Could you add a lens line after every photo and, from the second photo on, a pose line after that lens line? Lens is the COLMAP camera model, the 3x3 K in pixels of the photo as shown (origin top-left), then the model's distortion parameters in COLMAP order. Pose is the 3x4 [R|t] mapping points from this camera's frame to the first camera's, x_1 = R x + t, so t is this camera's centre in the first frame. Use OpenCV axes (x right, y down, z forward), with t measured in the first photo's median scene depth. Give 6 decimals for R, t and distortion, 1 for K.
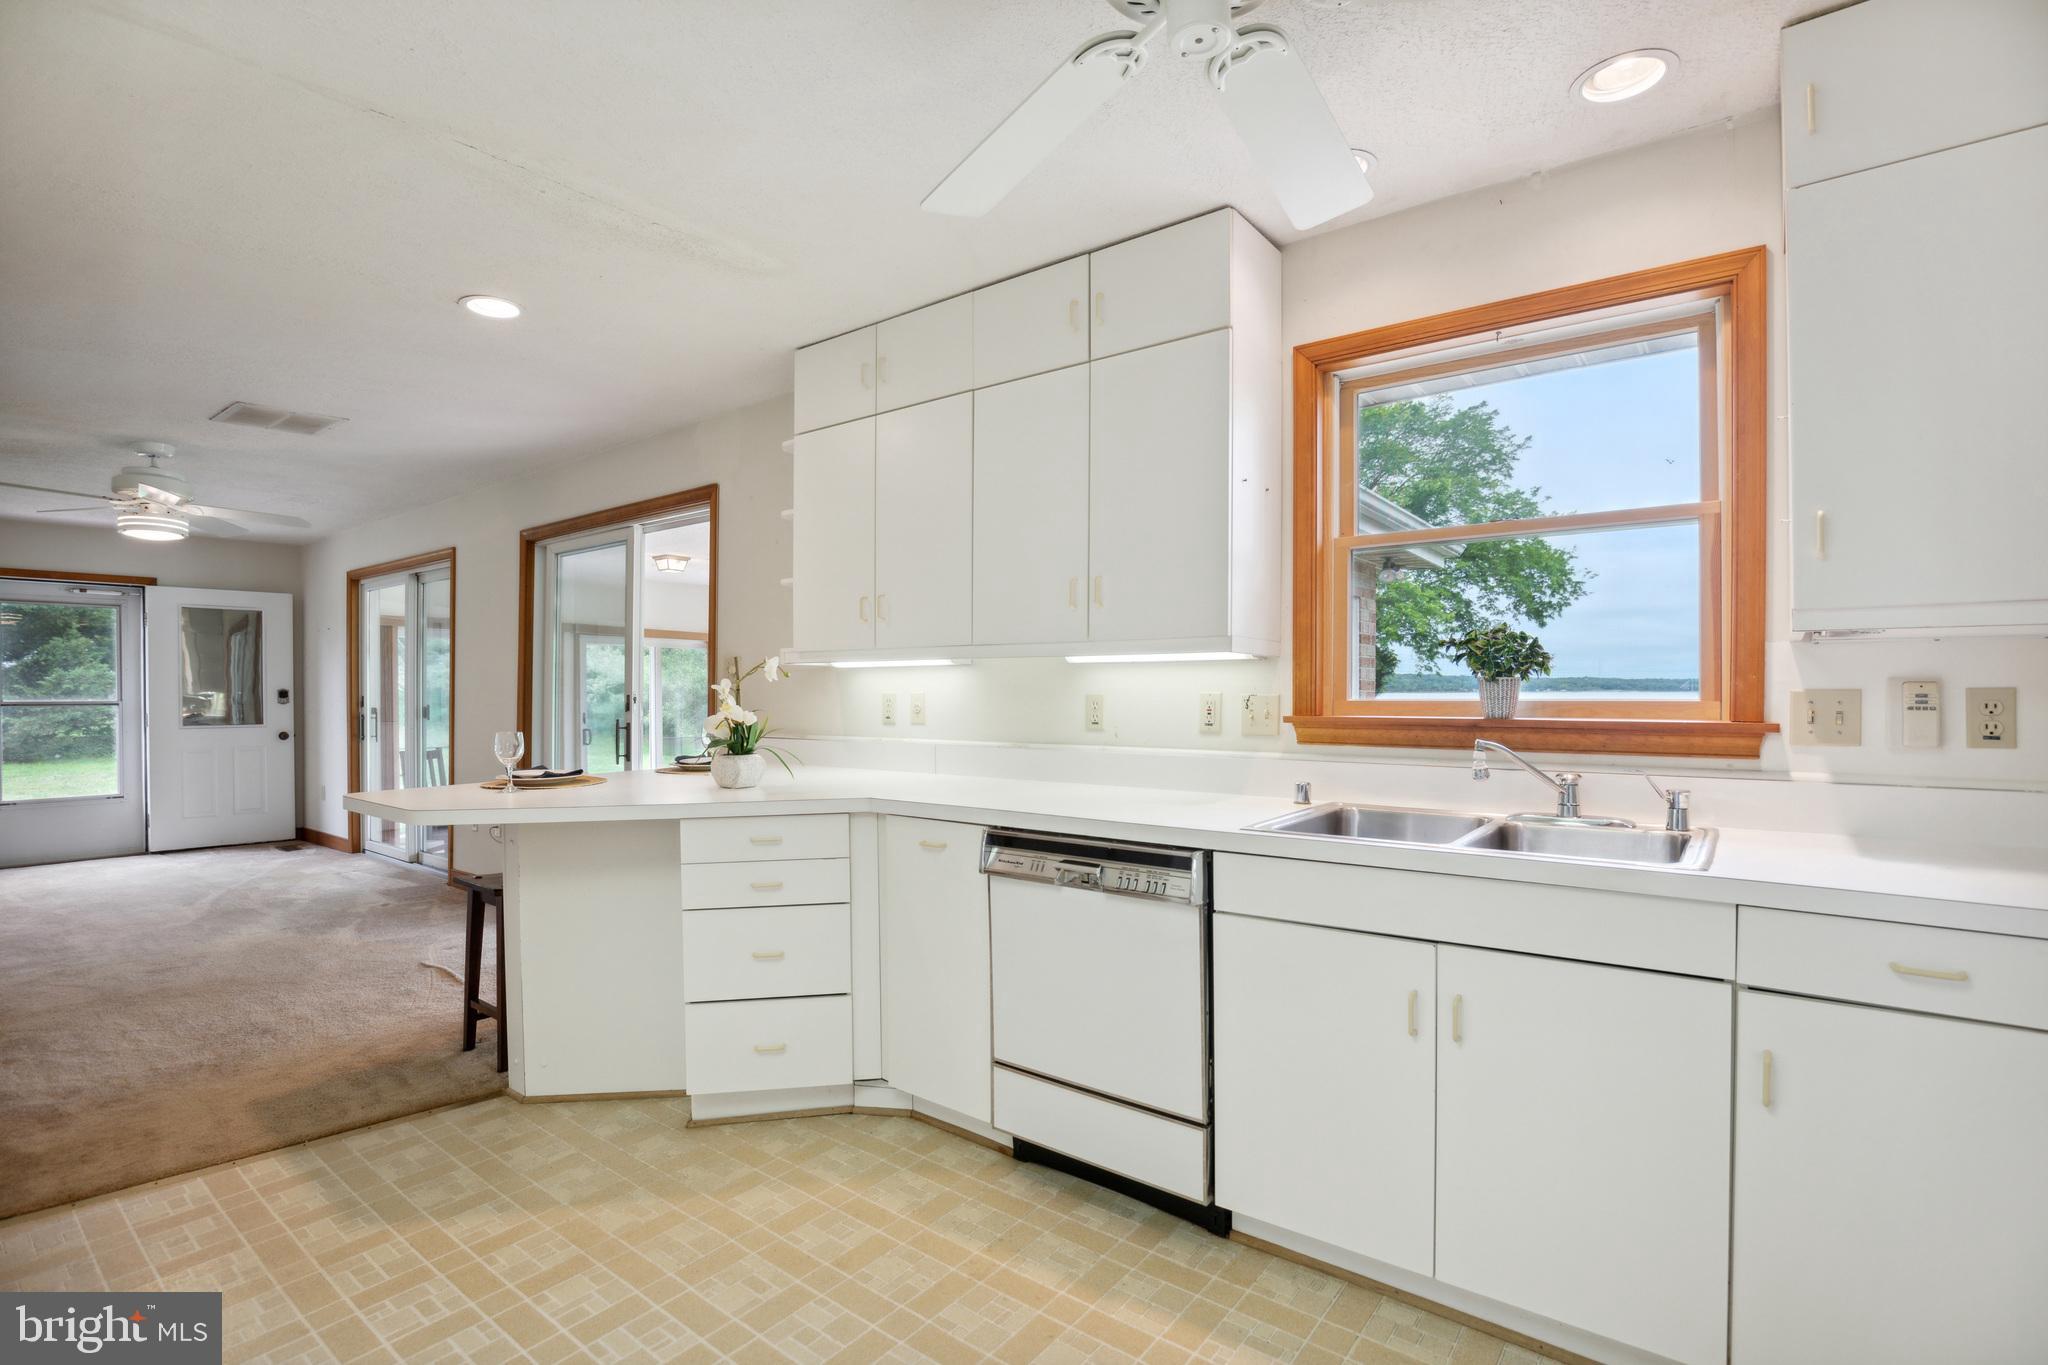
lens RADIAL K [[940.2, 0, 1002.1], [0, 940.2, 693.8], [0, 0, 1]] dist [-0.038129, 0.002648]
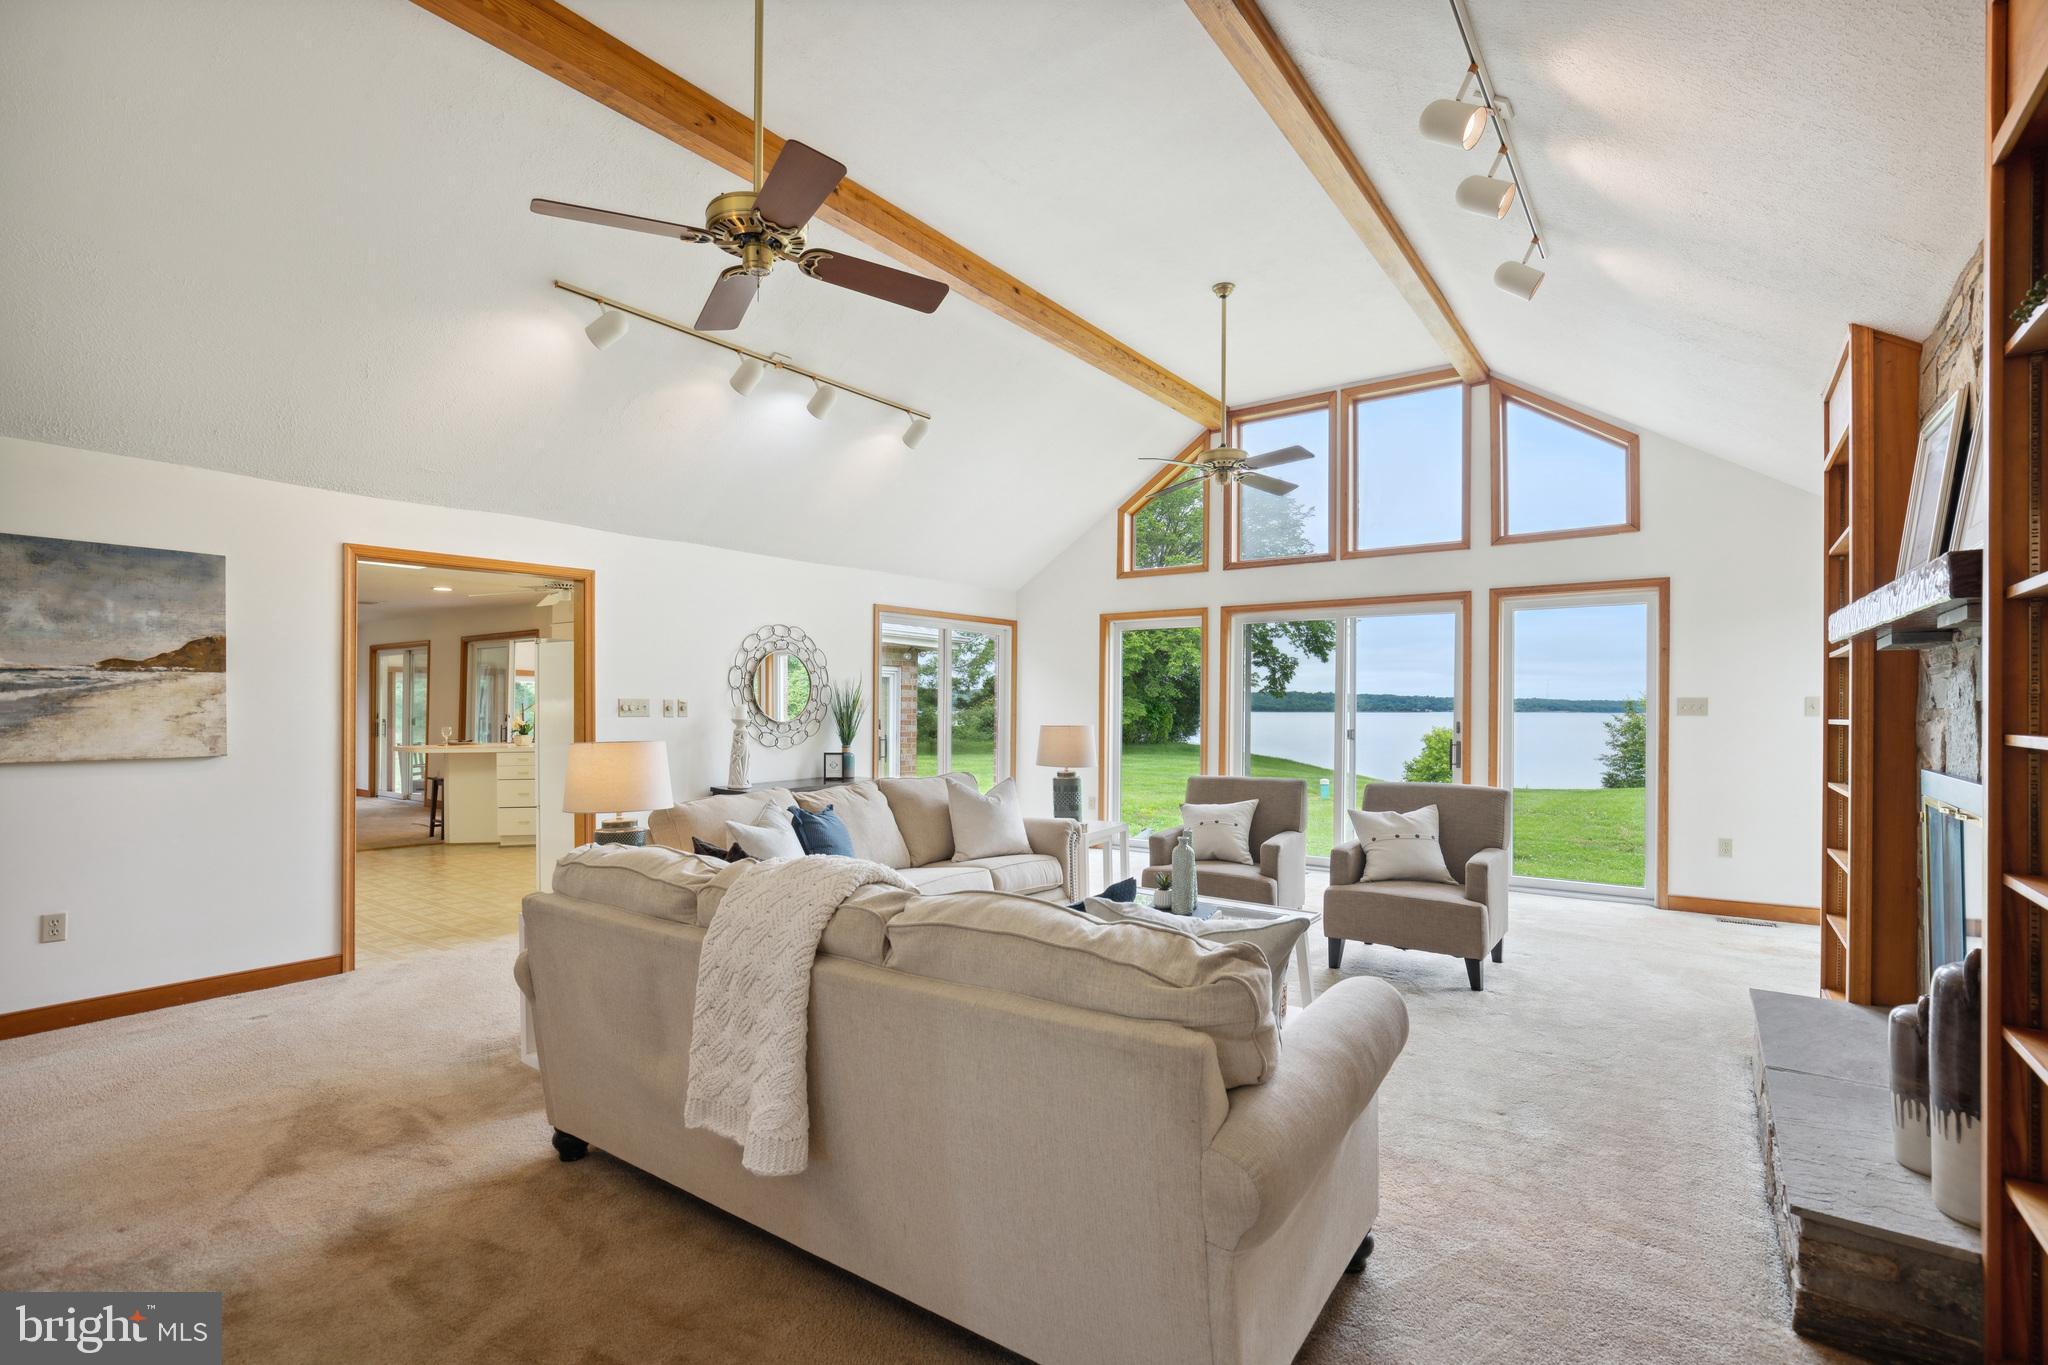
lens RADIAL K [[940.2, 0, 1012.7], [0, 940.2, 698.0], [0, 0, 1]] dist [-0.038129, 0.002648]
pose [[0.999556, 0.008557, 0.028551, 0.522742], [-0.008170, 0.999873, -0.013654, -0.011836], [-0.028664, 0.013414, 0.999499, -0.884093]]
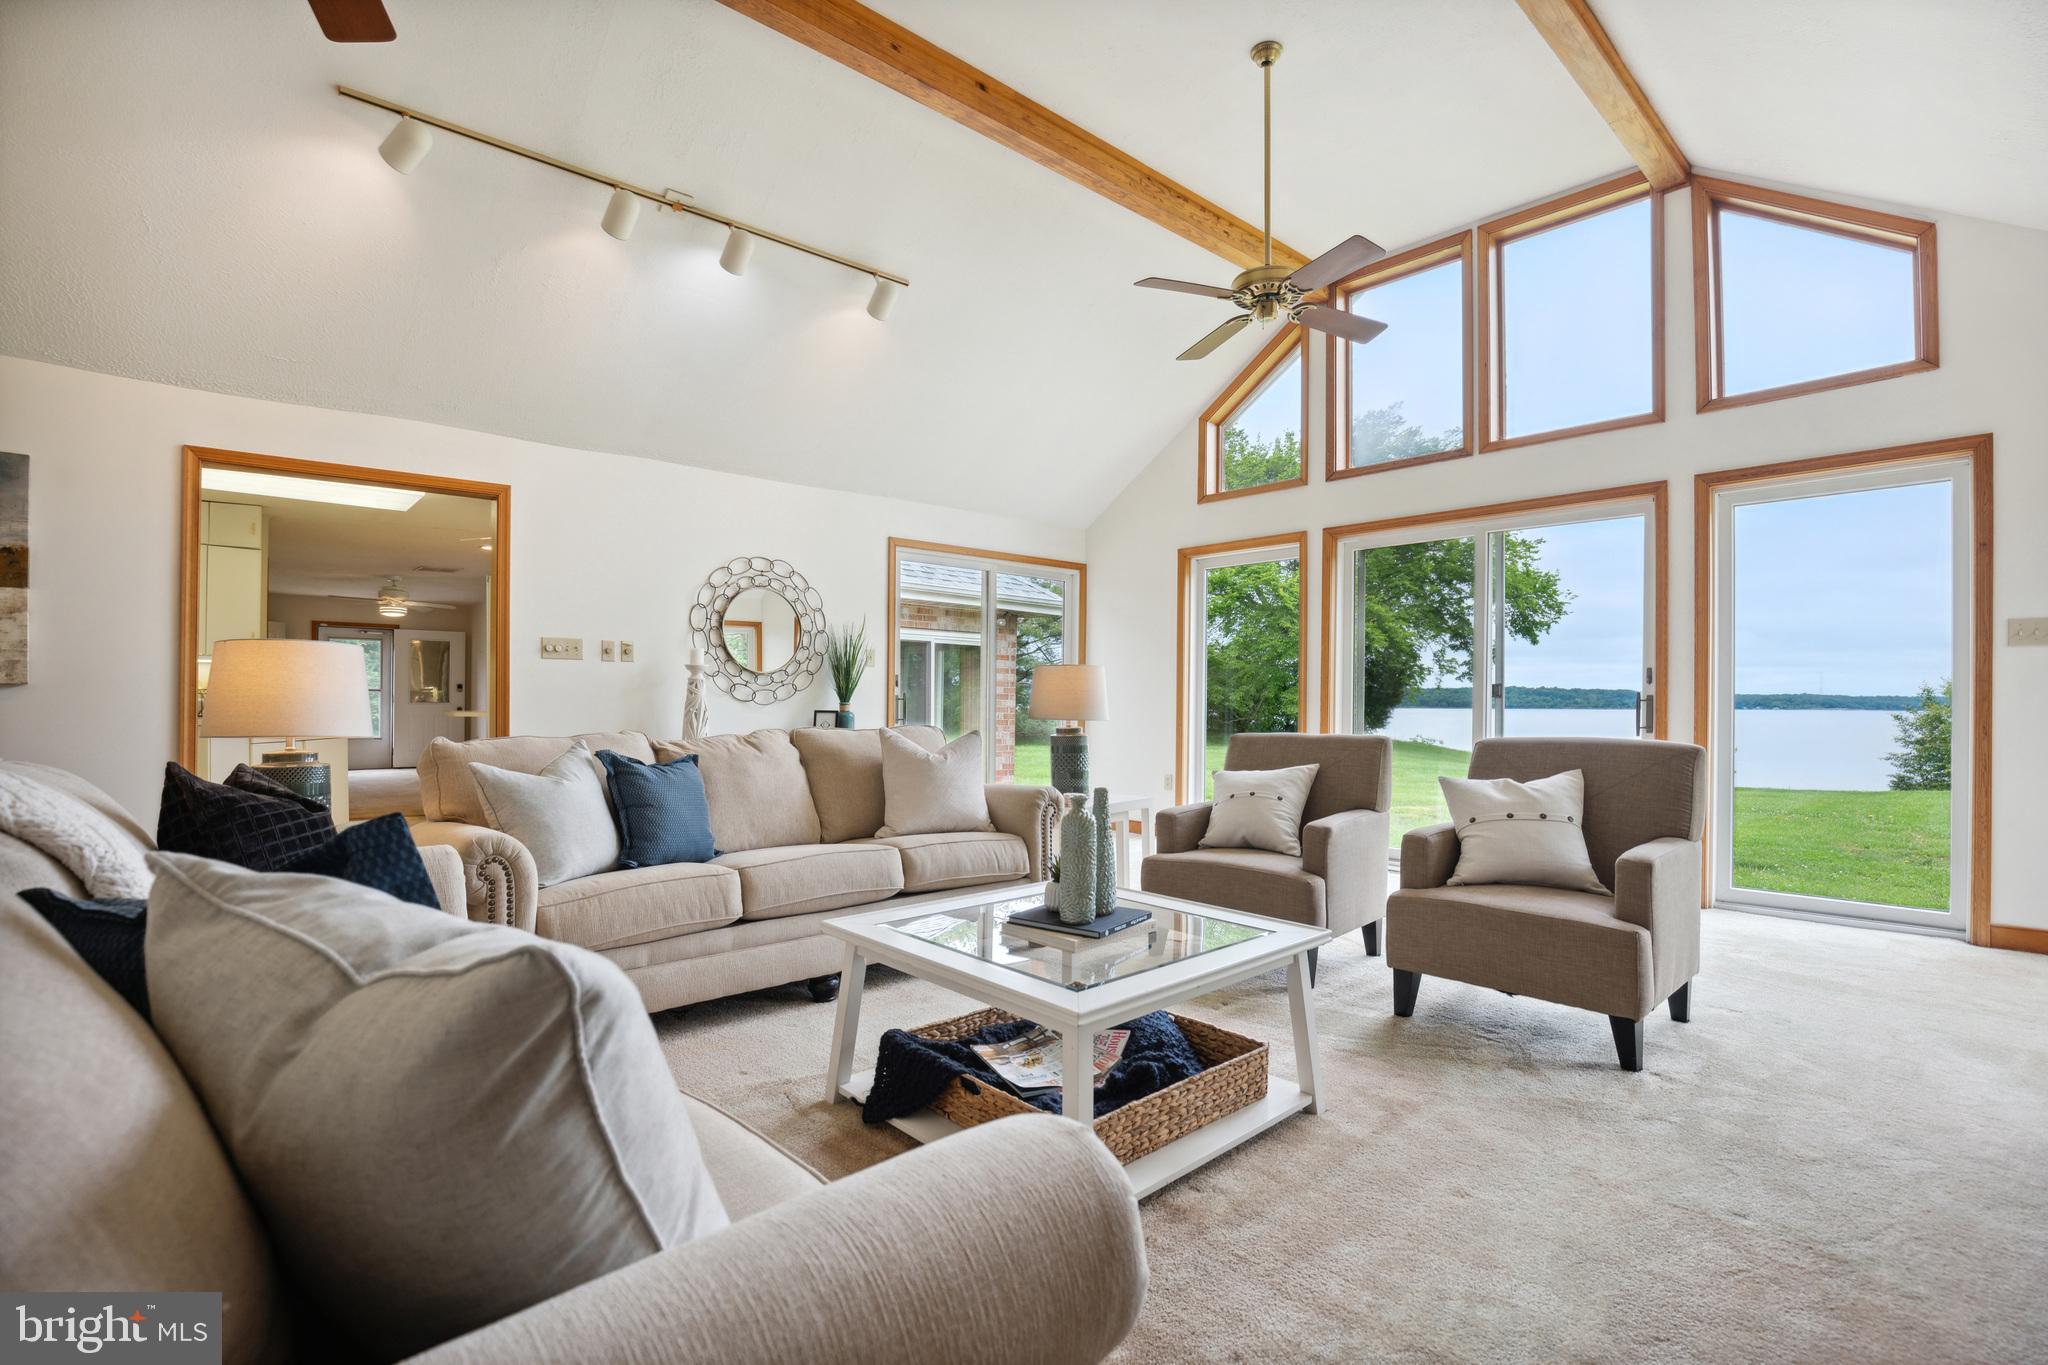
lens RADIAL K [[940.2, 0, 1023.8], [0, 940.2, 696.4], [0, 0, 1]] dist [-0.038129, 0.002648]
pose [[0.986034, 0.008575, -0.166322, 0.672148], [-0.010469, 0.999890, -0.010514, 0.028673], [0.166213, 0.012108, 0.986015, -0.677133]]
